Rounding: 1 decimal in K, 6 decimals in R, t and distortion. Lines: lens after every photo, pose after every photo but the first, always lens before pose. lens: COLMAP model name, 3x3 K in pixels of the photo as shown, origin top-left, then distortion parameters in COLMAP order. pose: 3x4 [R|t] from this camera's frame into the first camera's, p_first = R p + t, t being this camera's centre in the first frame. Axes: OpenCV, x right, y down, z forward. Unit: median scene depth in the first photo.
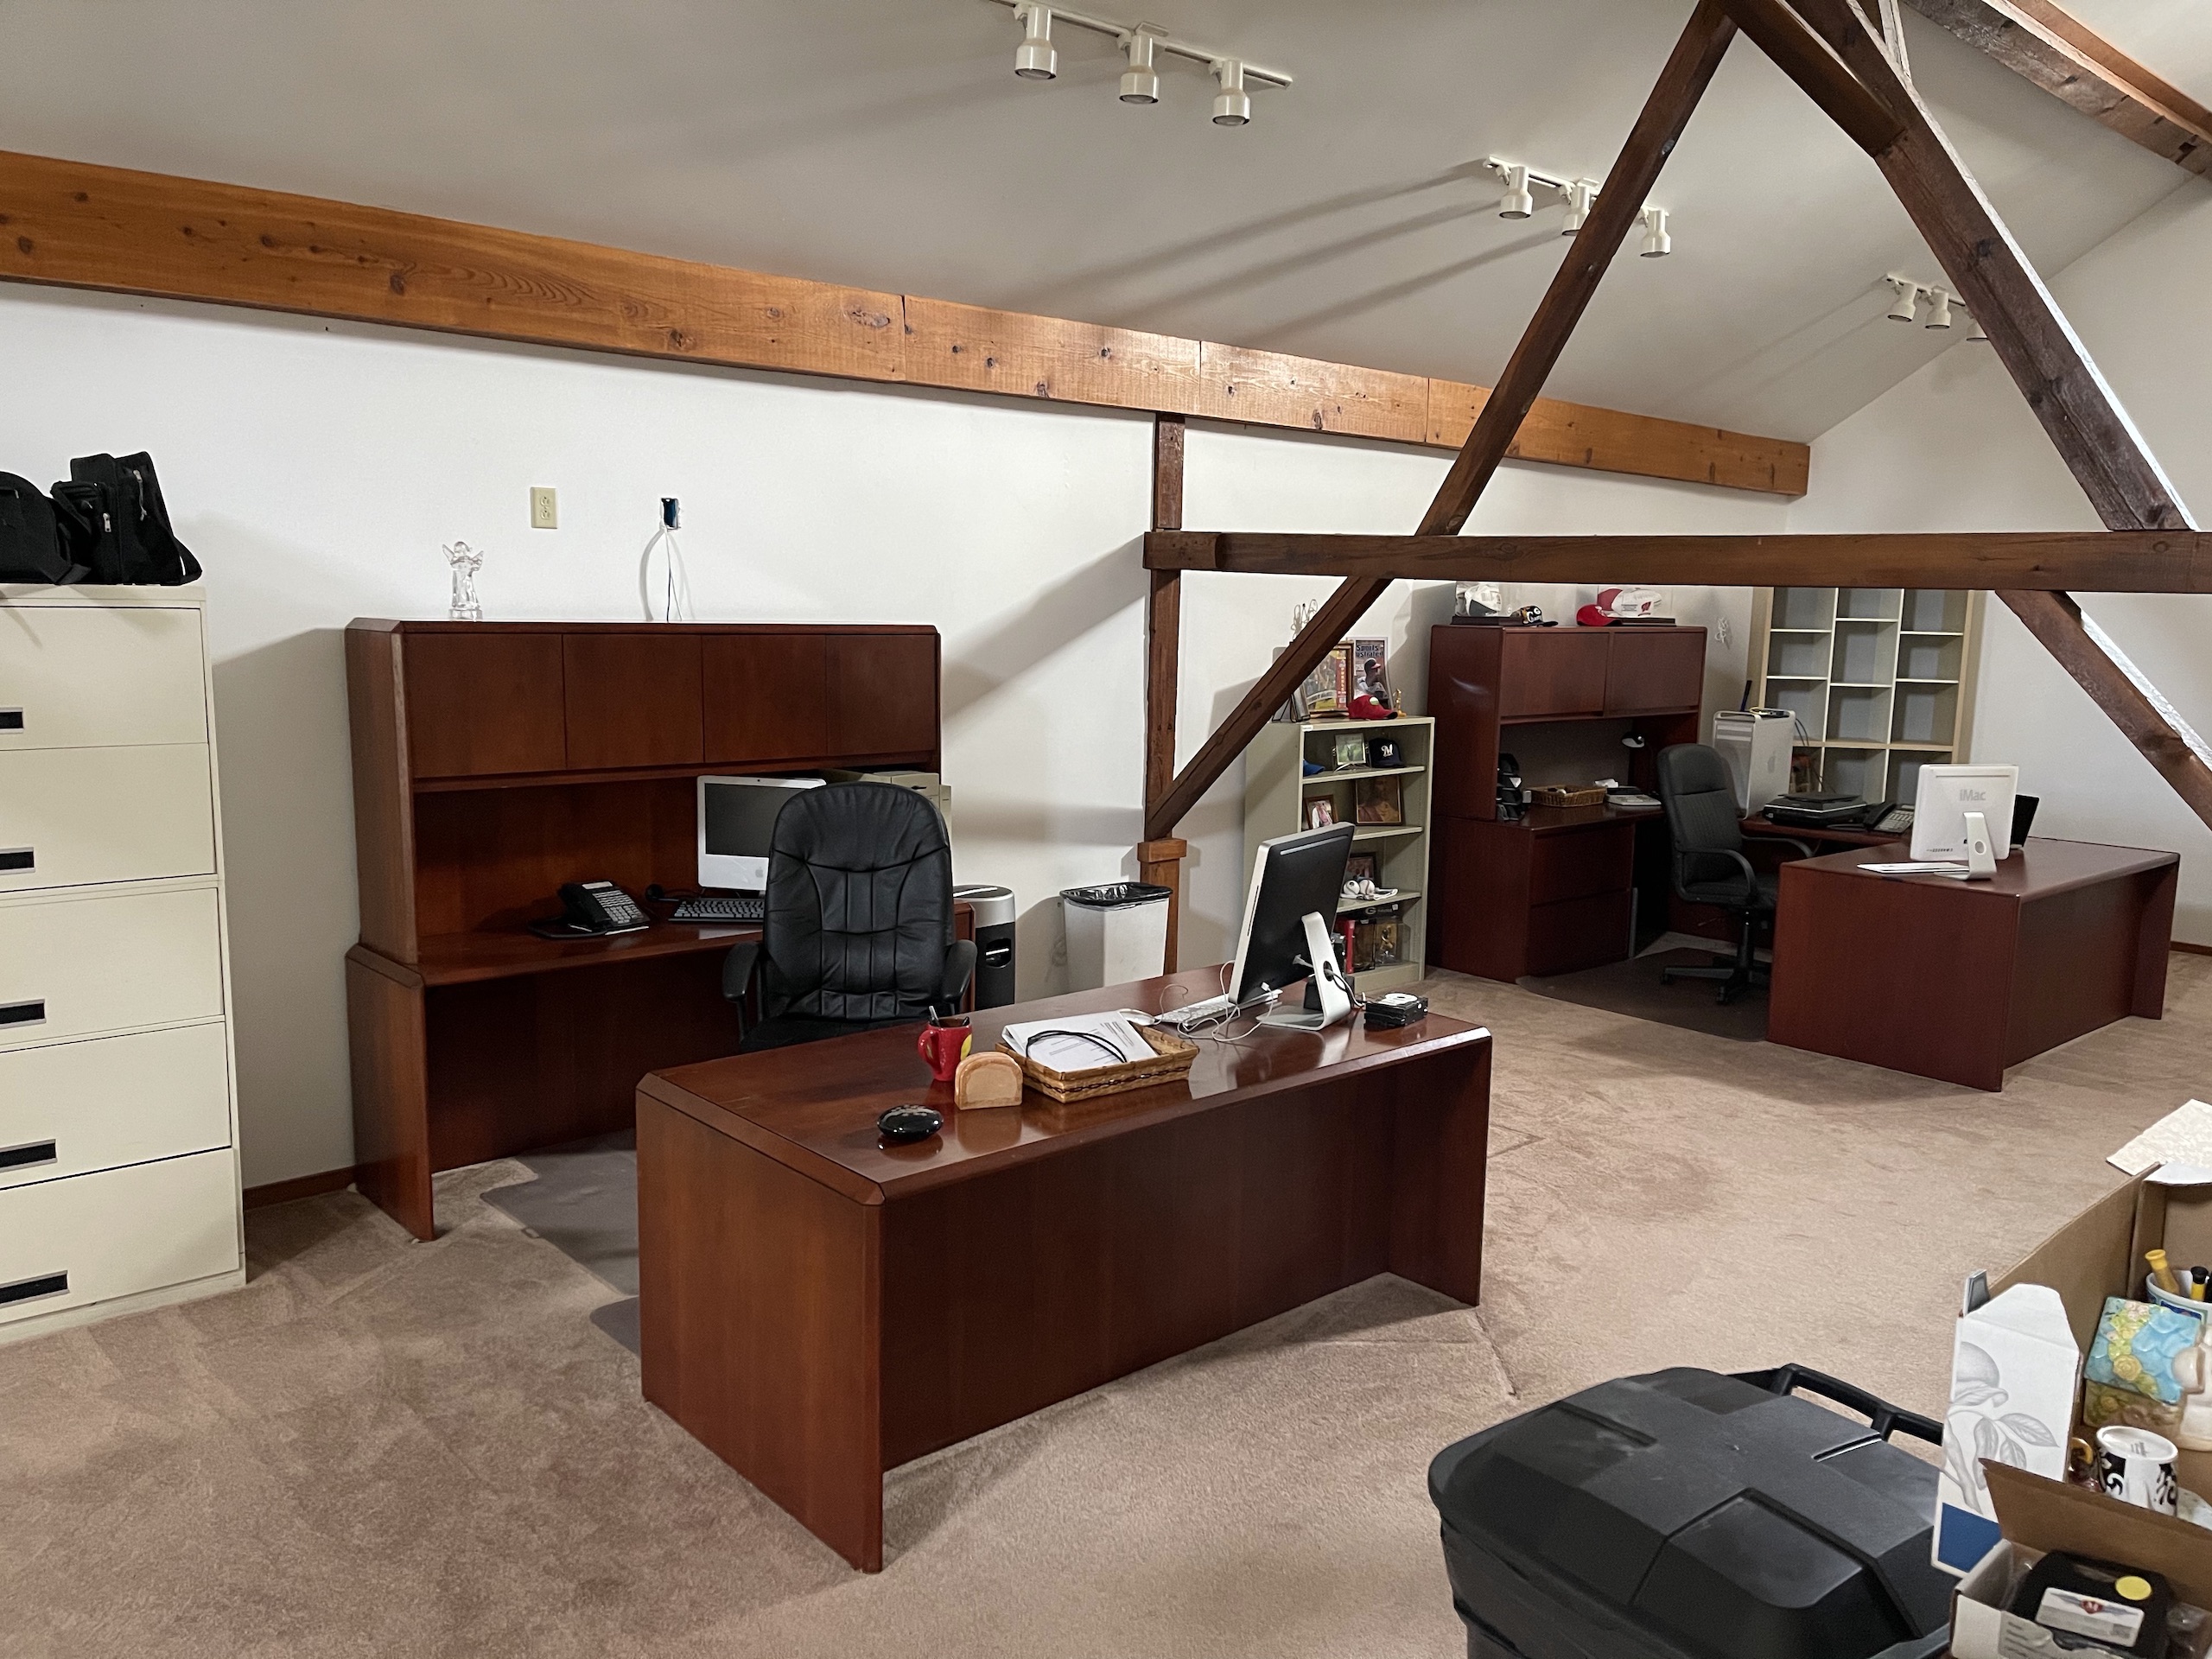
lens RADIAL K [[1668.2, 0, 1118.8], [0, 1668.2, 850.0], [0, 0, 1]] dist [0.075089, -0.093323]
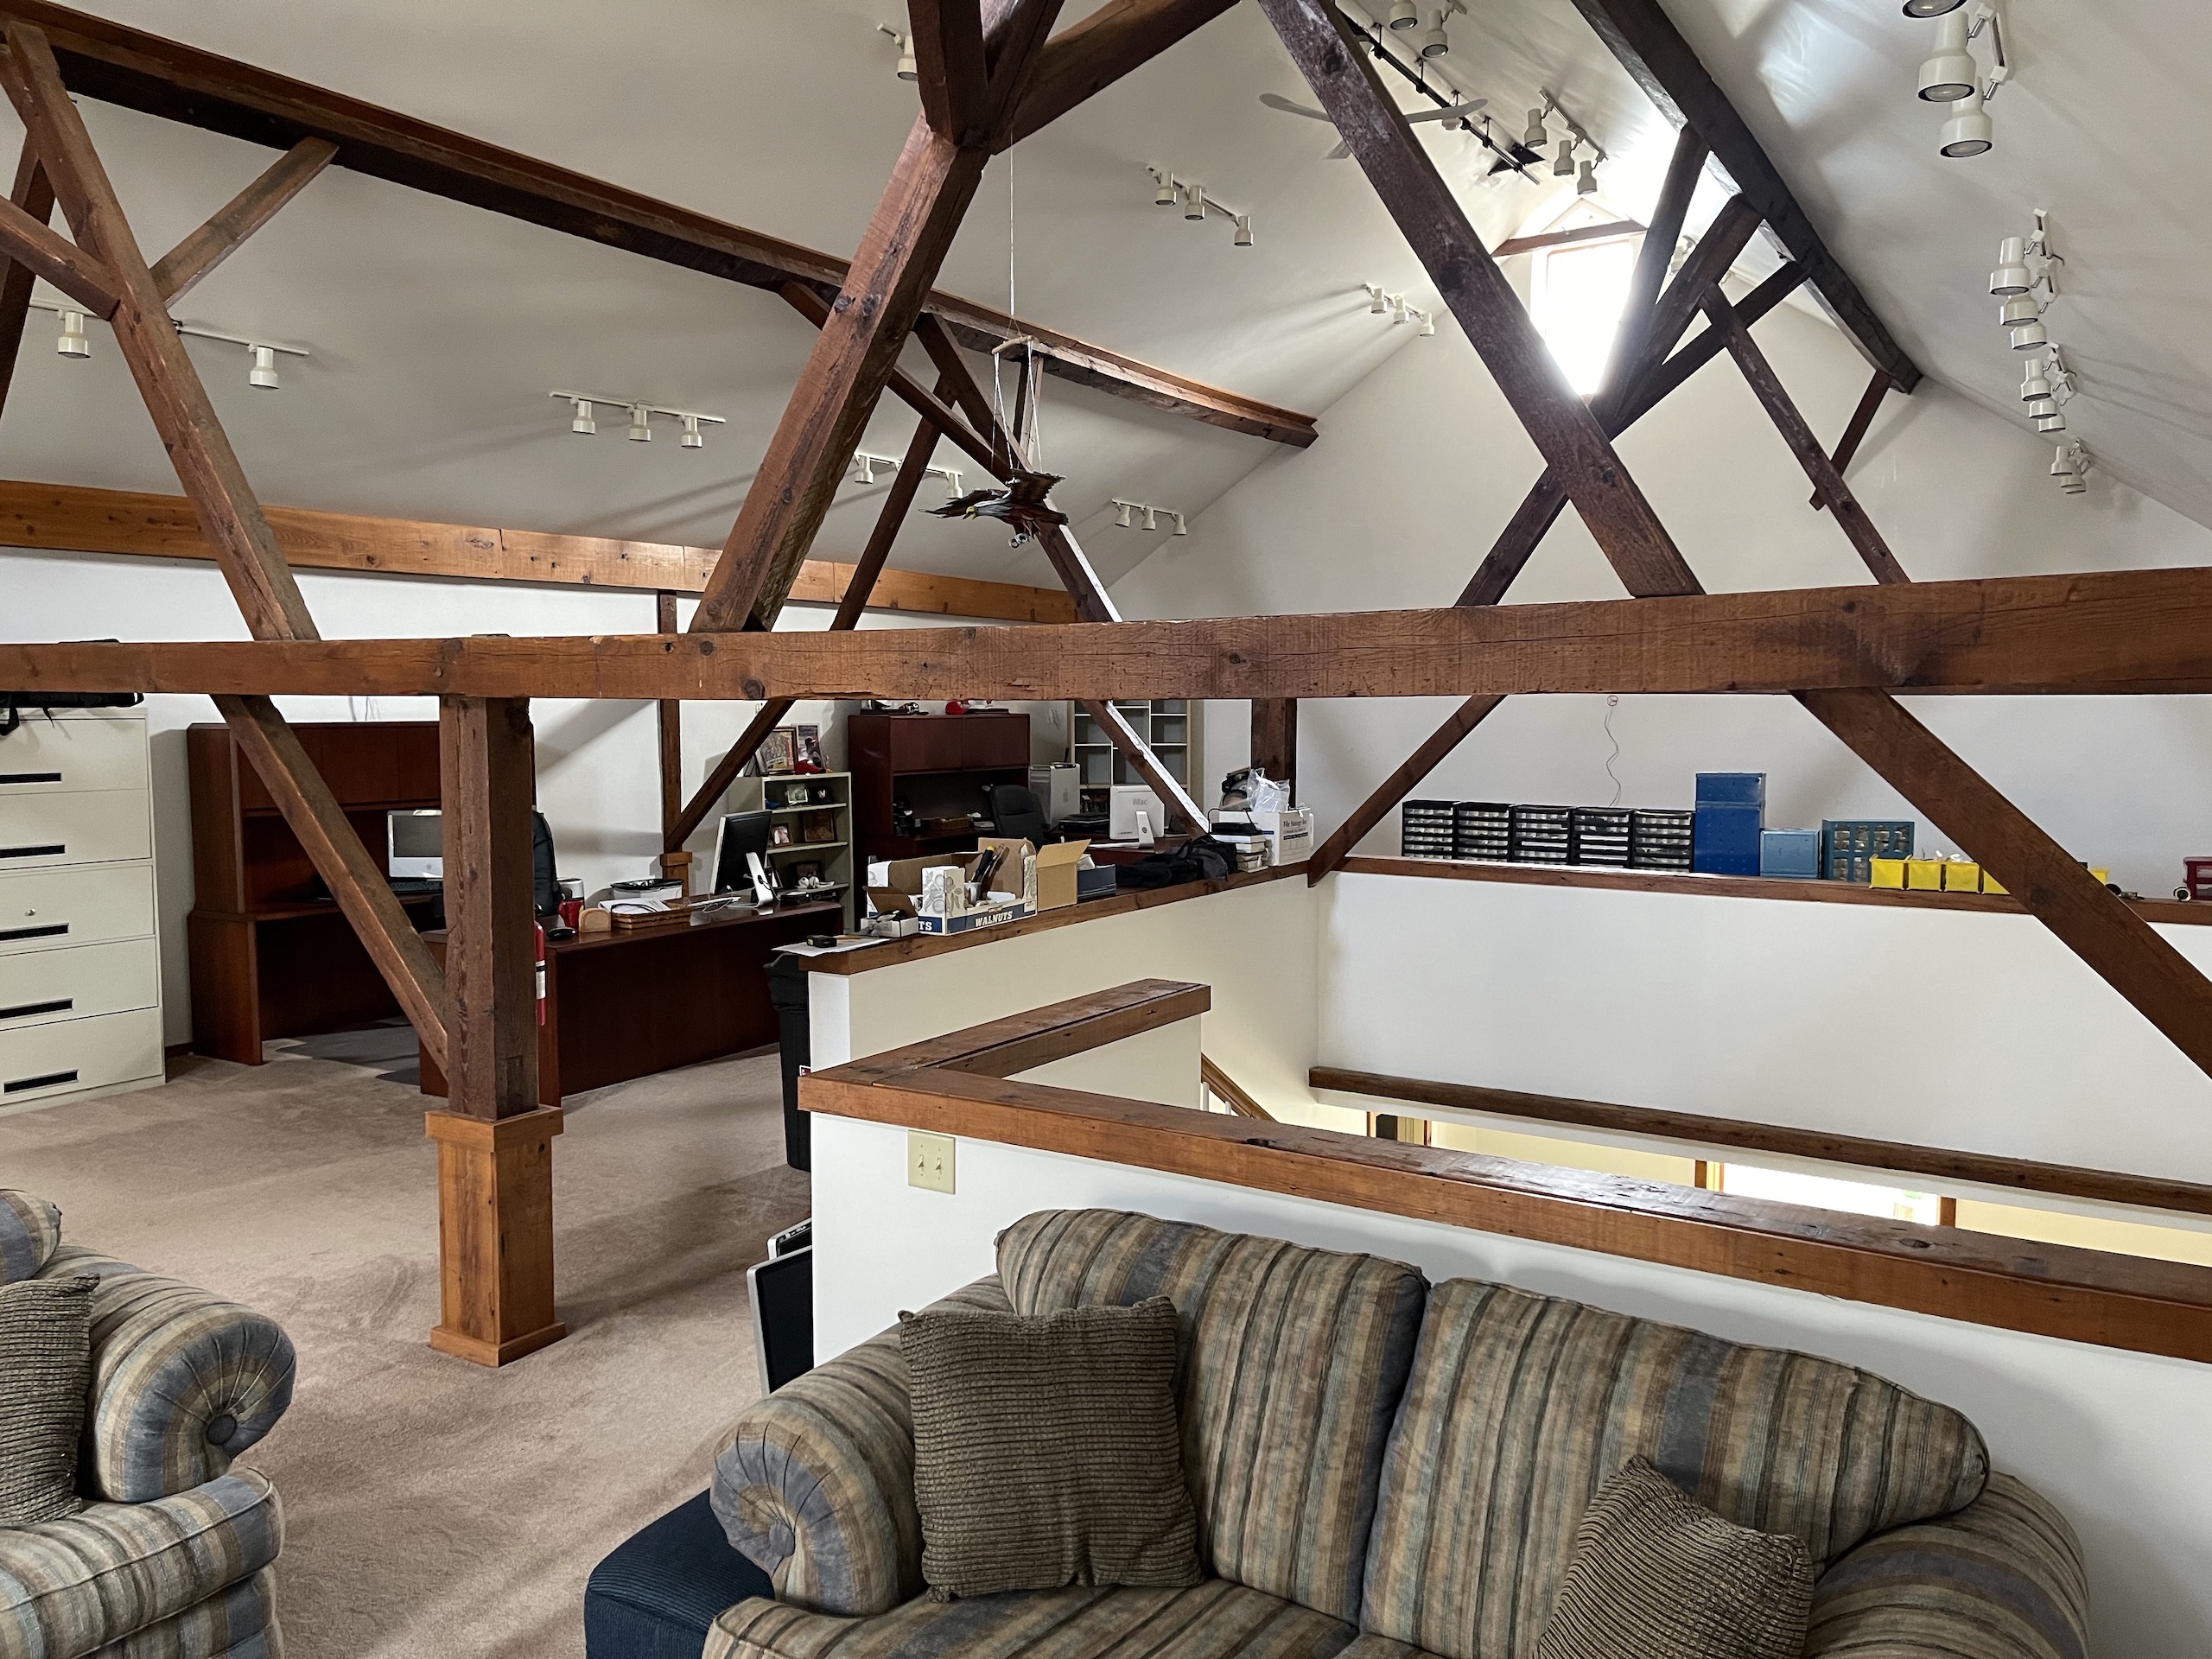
lens RADIAL K [[1668.2, 0, 1118.6], [0, 1668.2, 839.3], [0, 0, 1]] dist [0.075089, -0.093323]
pose [[0.959632, -0.045962, 0.277476, -0.012793], [0.063917, 0.996382, -0.056009, 0.106491], [-0.273898, 0.071483, 0.959098, -0.701120]]
